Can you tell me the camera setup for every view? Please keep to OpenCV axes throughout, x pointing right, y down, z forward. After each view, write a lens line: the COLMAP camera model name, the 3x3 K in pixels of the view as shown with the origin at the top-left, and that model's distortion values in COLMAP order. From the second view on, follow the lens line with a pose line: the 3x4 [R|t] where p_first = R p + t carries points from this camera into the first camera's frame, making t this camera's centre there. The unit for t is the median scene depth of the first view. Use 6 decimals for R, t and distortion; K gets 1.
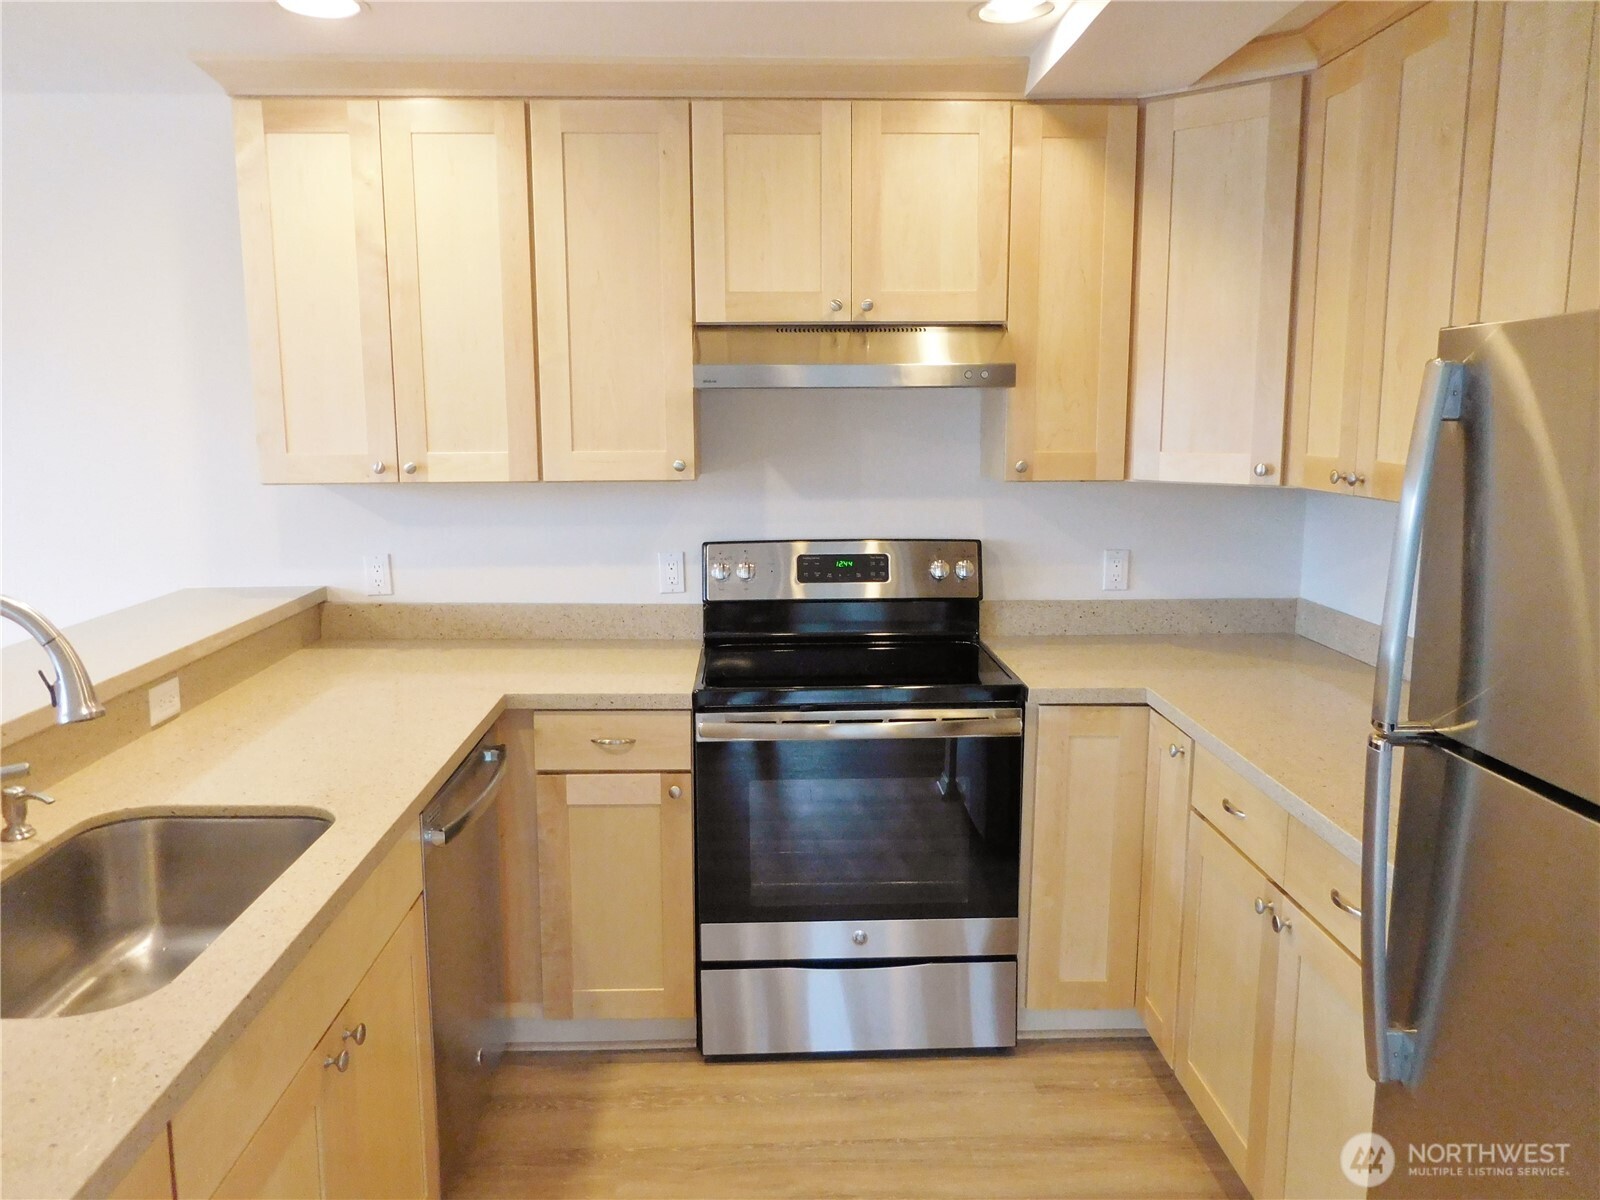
lens RADIAL K [[1230.1, 0, 800.0], [0, 1230.1, 600.0], [0, 0, 1]] dist [0.012158, 0.002864]
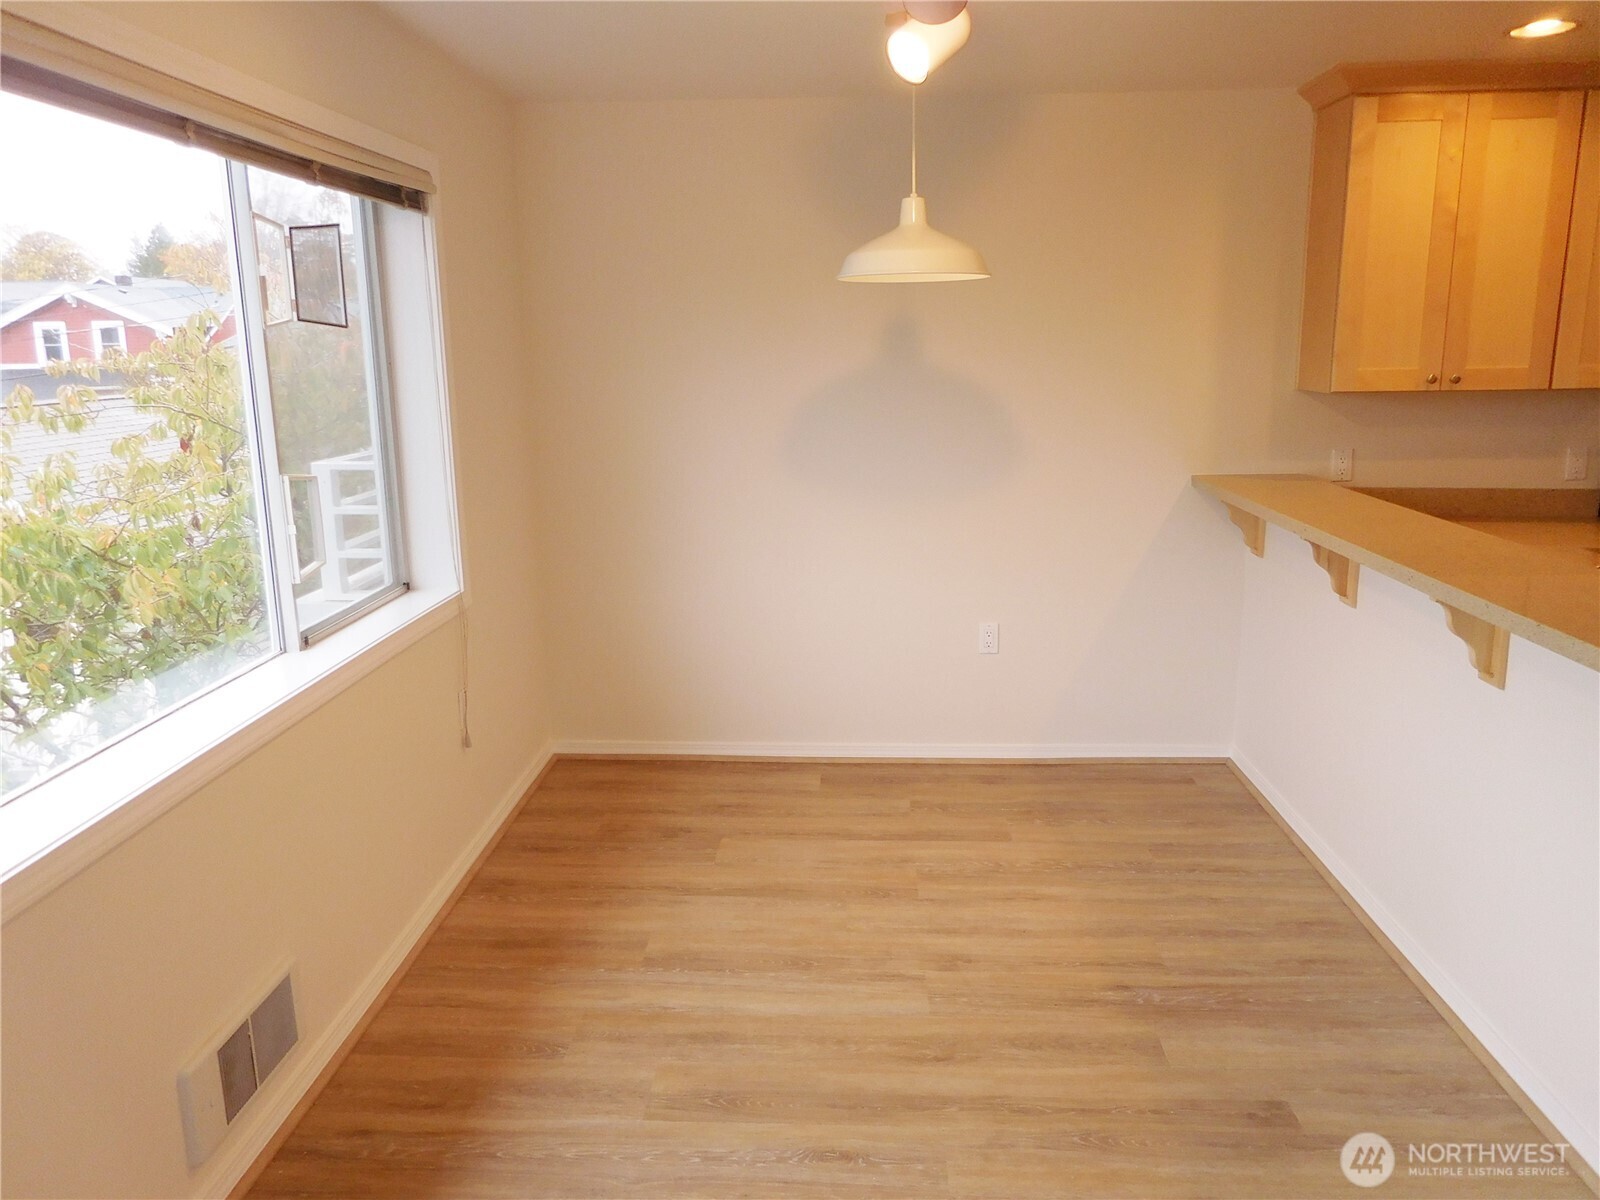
lens RADIAL K [[1230.1, 0, 800.0], [0, 1230.1, 600.0], [0, 0, 1]] dist [0.012158, 0.002864]
pose [[0.996312, 0.013509, -0.084739, -0.893739], [-0.008773, 0.998391, 0.056017, 0.059809], [0.085360, -0.055067, 0.994827, -0.378305]]
